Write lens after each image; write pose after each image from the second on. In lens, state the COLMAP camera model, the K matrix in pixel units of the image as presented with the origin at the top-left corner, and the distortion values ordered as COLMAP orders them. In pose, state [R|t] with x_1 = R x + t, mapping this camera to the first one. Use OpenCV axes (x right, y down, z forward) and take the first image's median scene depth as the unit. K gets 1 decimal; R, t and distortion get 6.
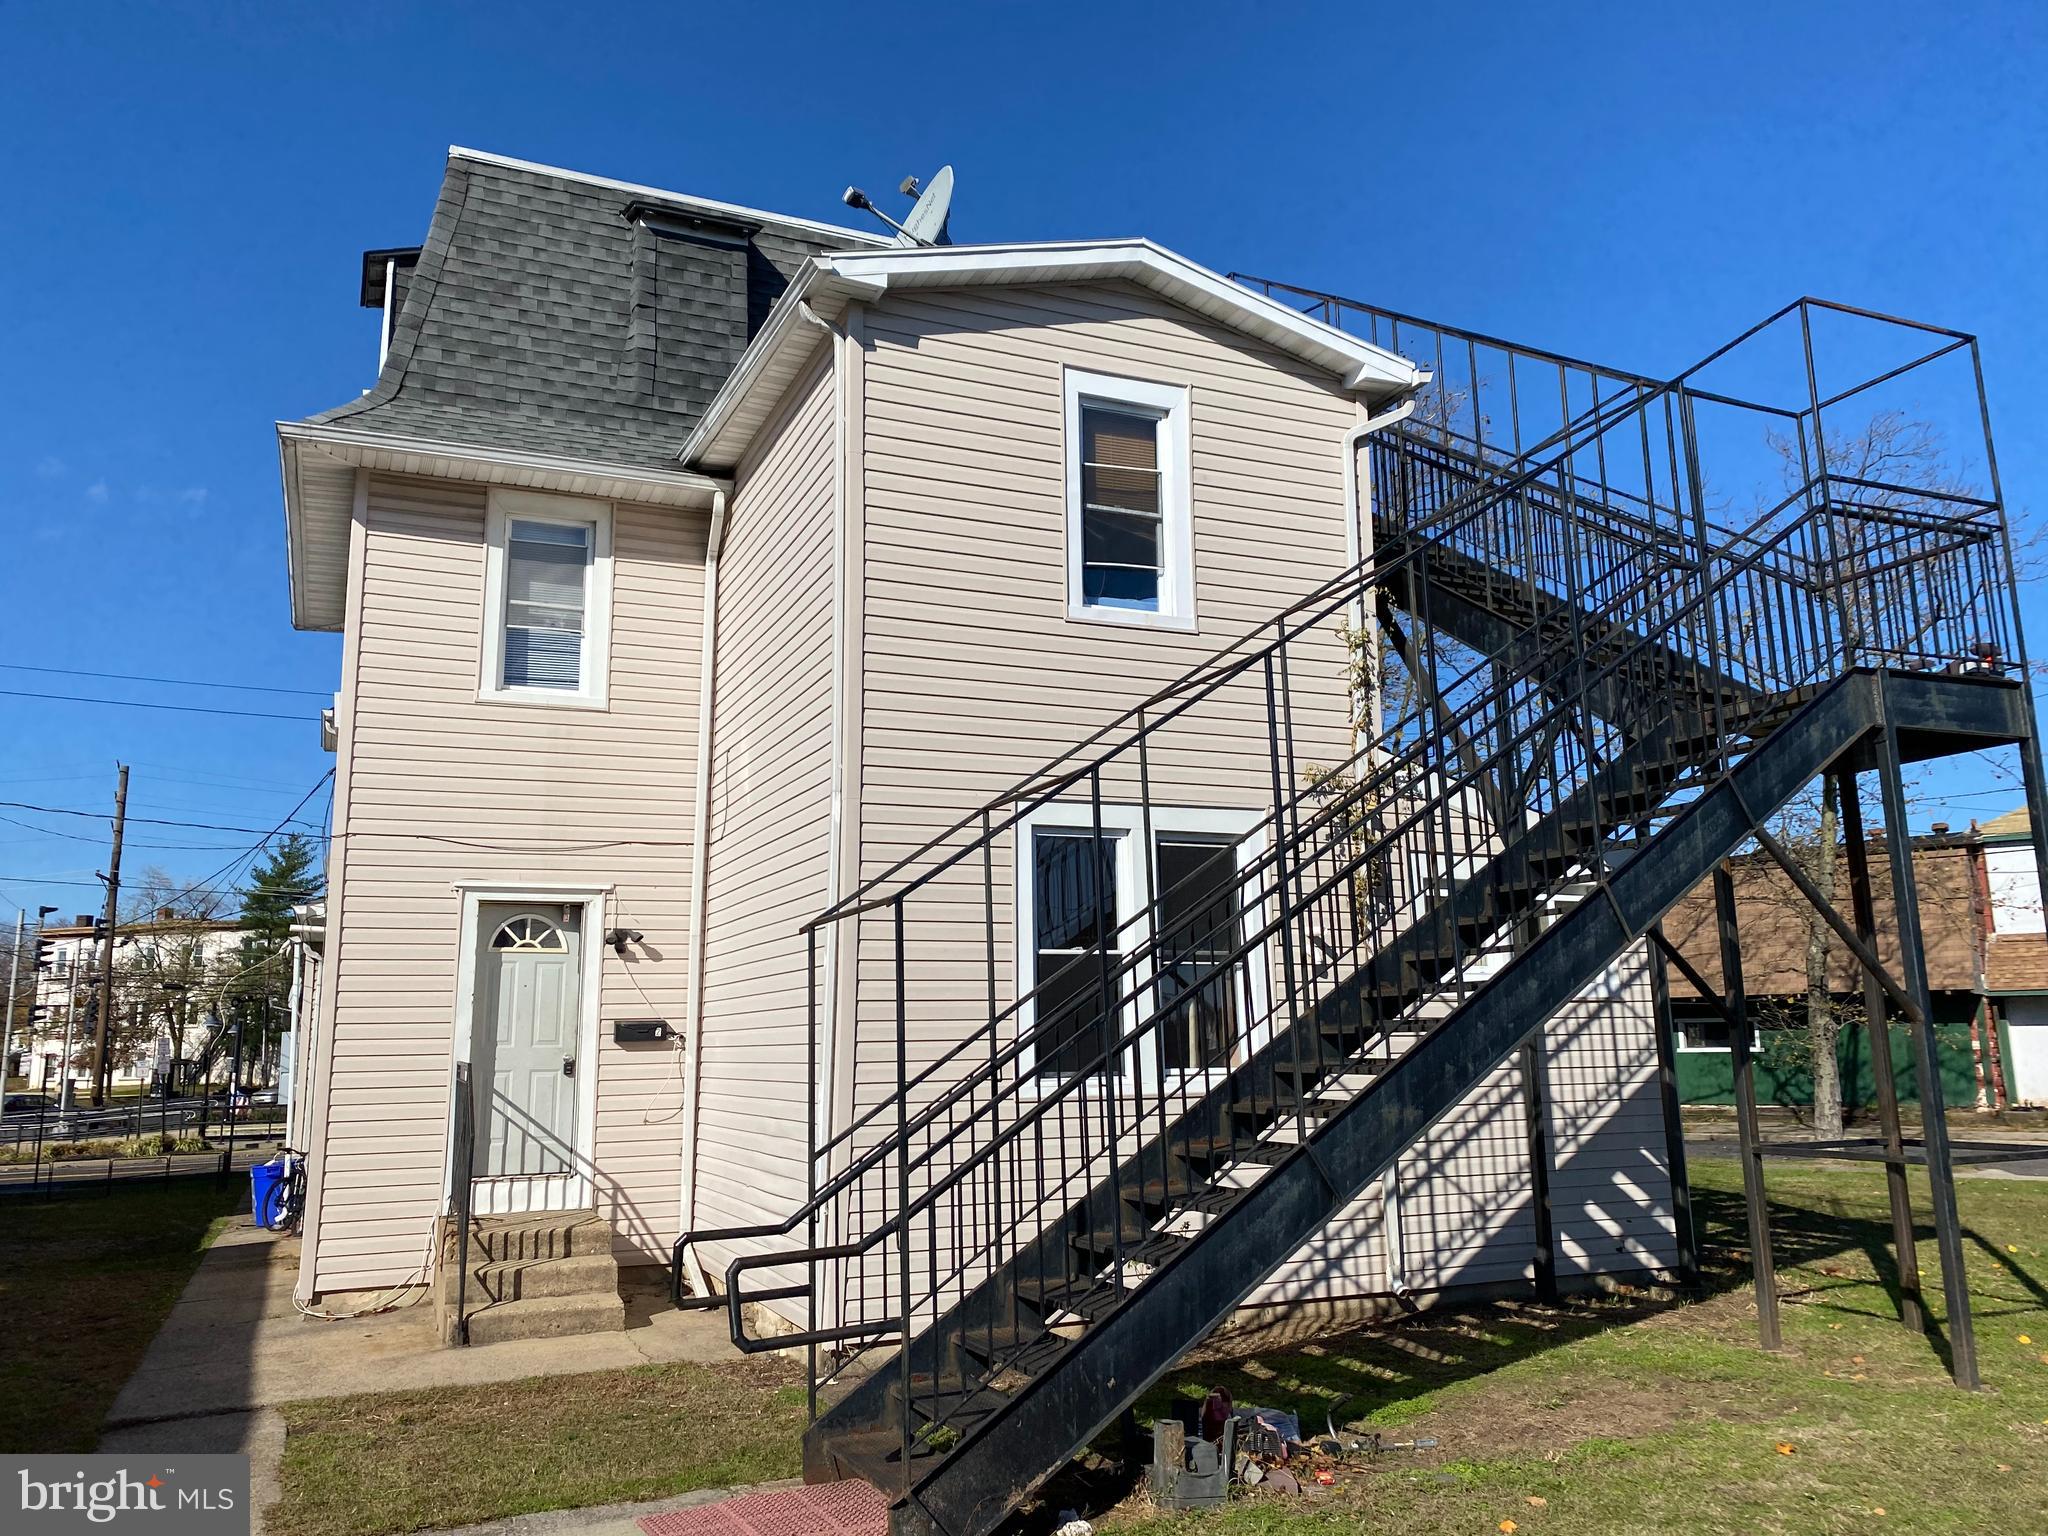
lens RADIAL K [[1586.6, 0, 1024.0], [0, 1586.6, 768.0], [0, 0, 1]] dist [0.035937, -0.002207]
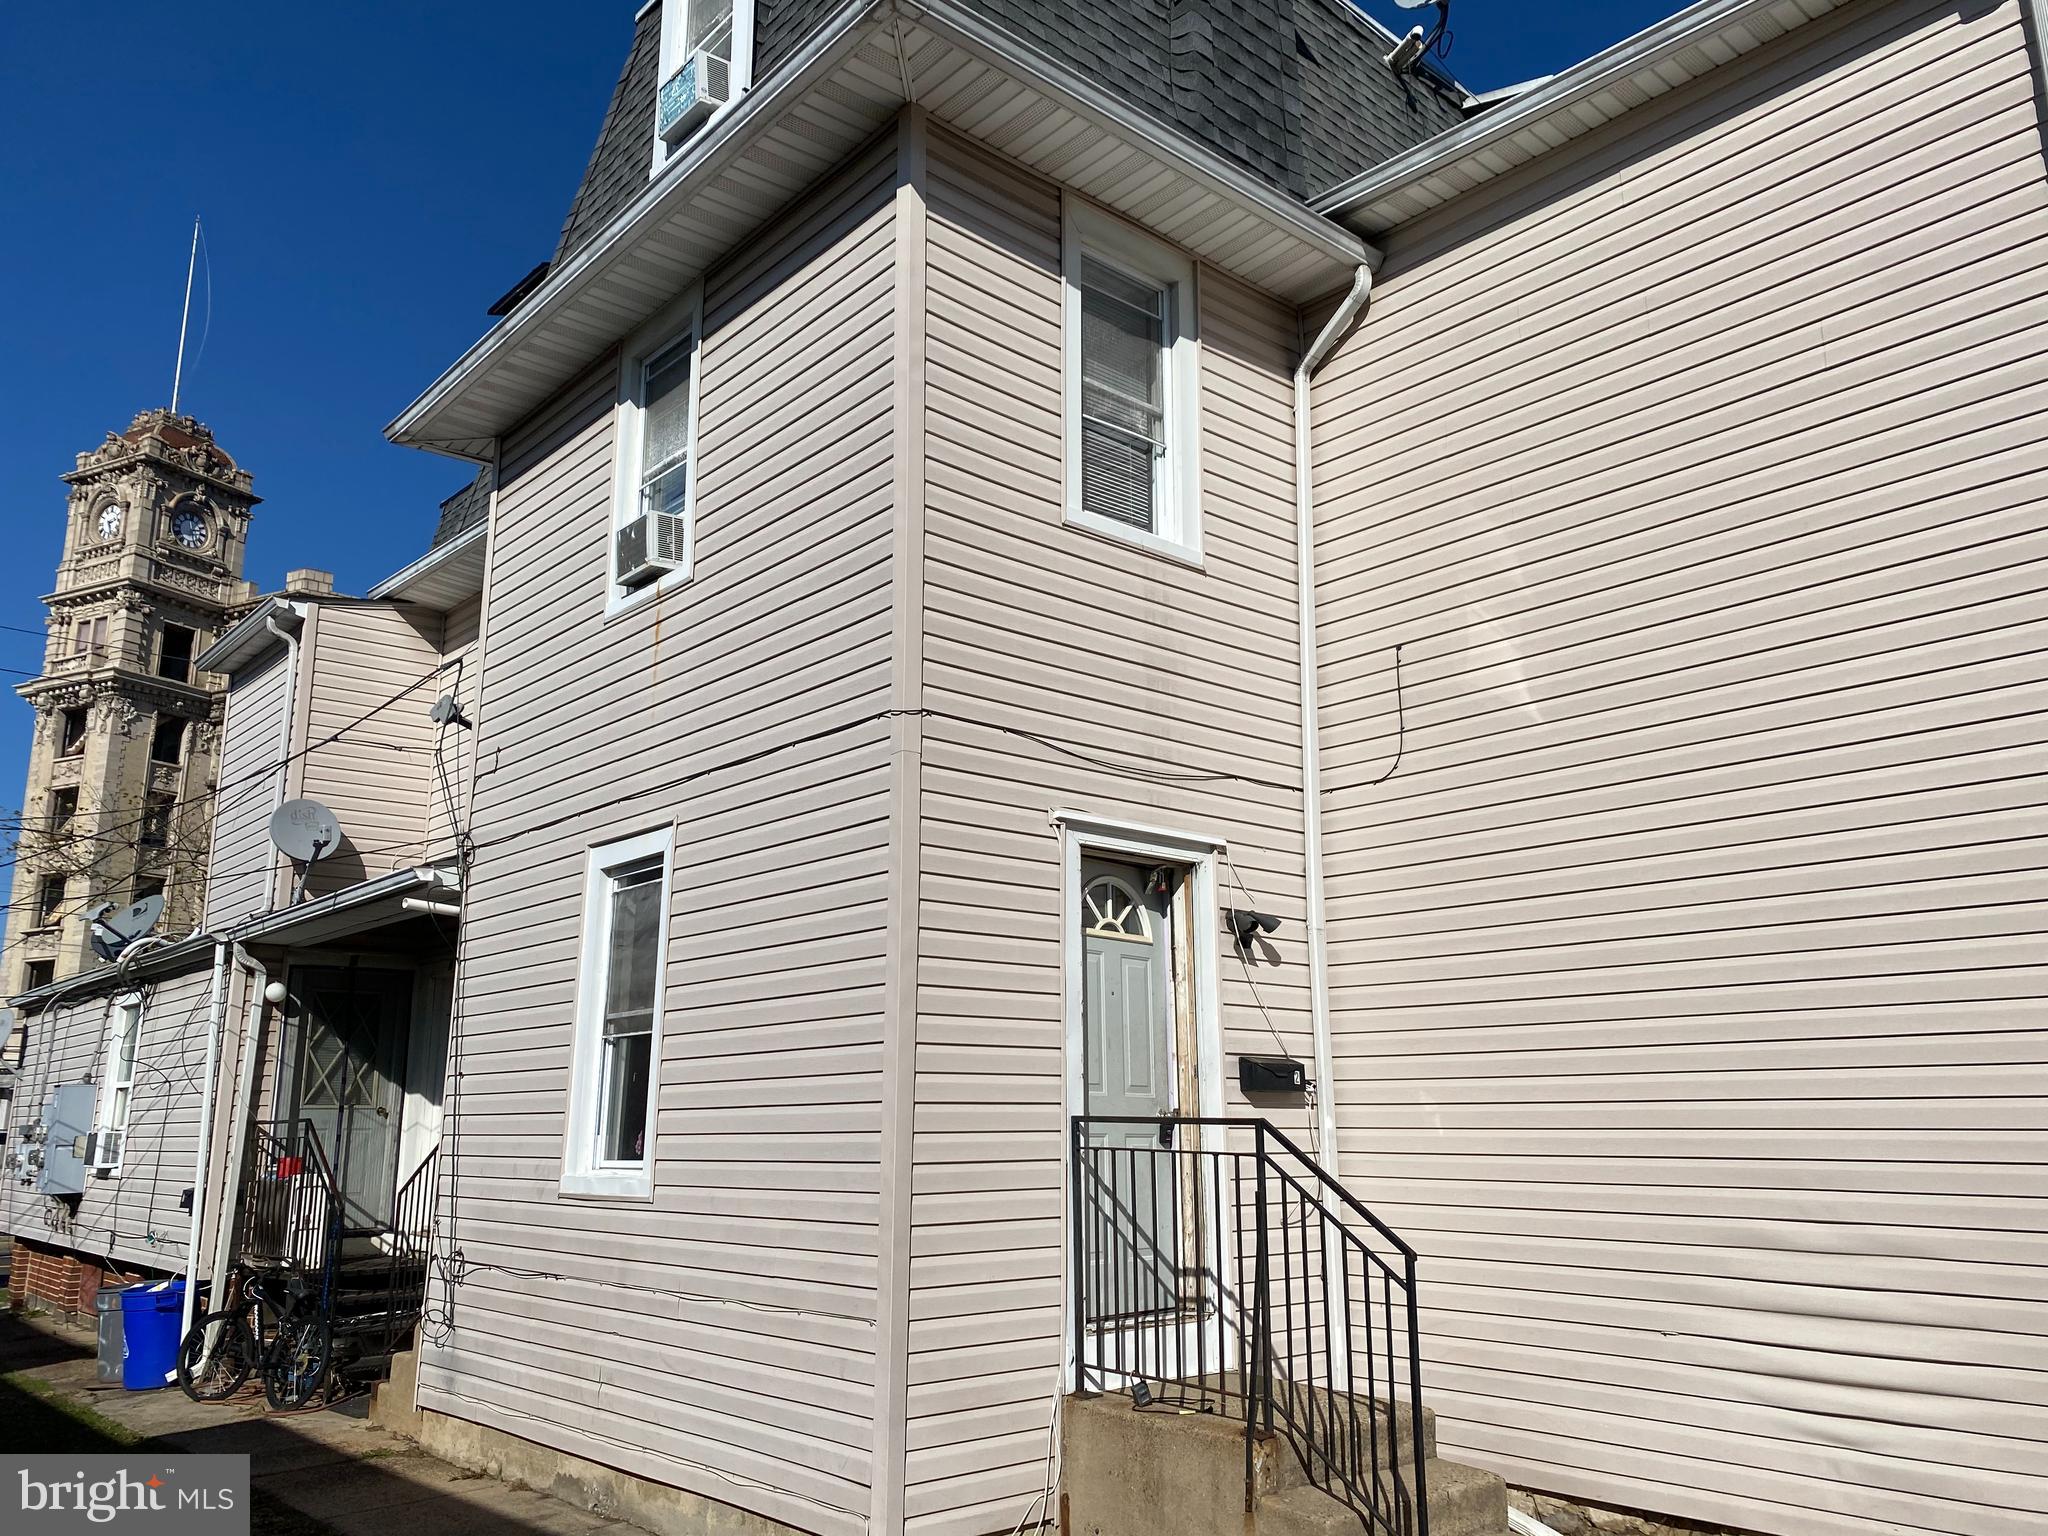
lens RADIAL K [[1586.6, 0, 1024.0], [0, 1586.6, 768.0], [0, 0, 1]] dist [0.035937, -0.002207]
pose [[0.954752, 0.081453, 0.286032, -0.516231], [-0.065059, 0.995672, -0.066375, 0.092272], [-0.290201, 0.044763, 0.955918, 0.423089]]
